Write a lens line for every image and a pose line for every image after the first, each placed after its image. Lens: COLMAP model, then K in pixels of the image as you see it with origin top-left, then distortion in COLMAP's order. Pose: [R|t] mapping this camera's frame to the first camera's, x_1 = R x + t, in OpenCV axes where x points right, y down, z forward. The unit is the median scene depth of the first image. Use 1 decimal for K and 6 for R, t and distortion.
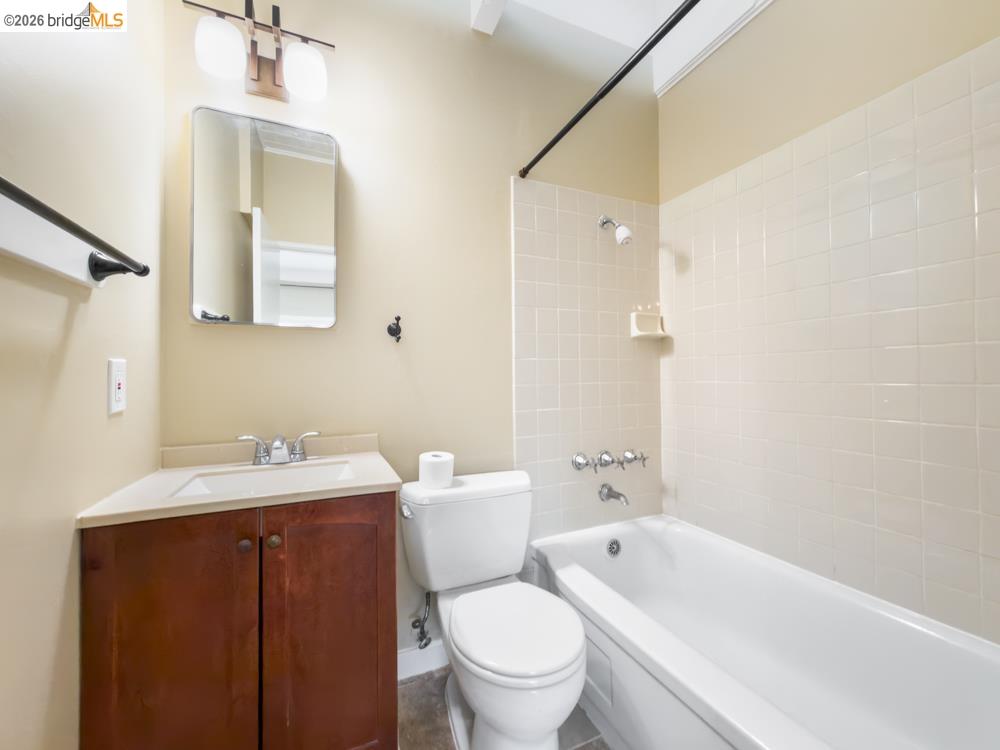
lens RADIAL K [[402.3, 0, 500.2], [0, 402.3, 373.9], [0, 0, 1]] dist [0.000797, -0.000012]
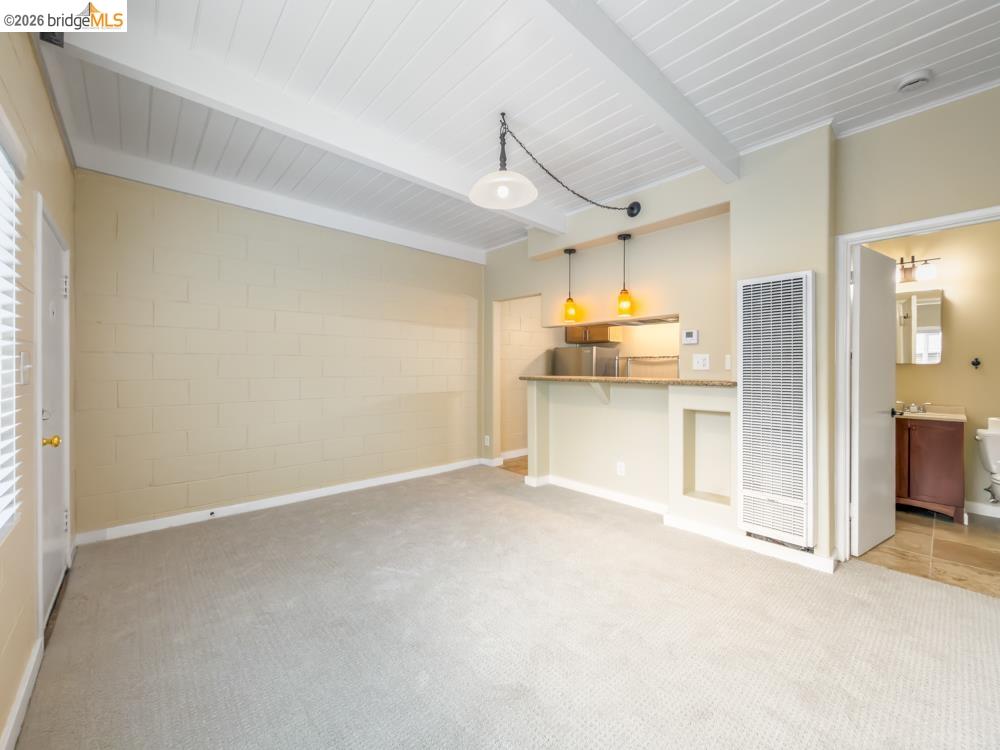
lens RADIAL K [[402.3, 0, 501.2], [0, 402.3, 374.3], [0, 0, 1]] dist [0.000797, -0.000012]
pose [[0.320319, 0.006108, -0.947290, 1.150745], [-0.003433, 0.999980, 0.005287, -0.054084], [0.947303, 0.001558, 0.320334, -2.529680]]
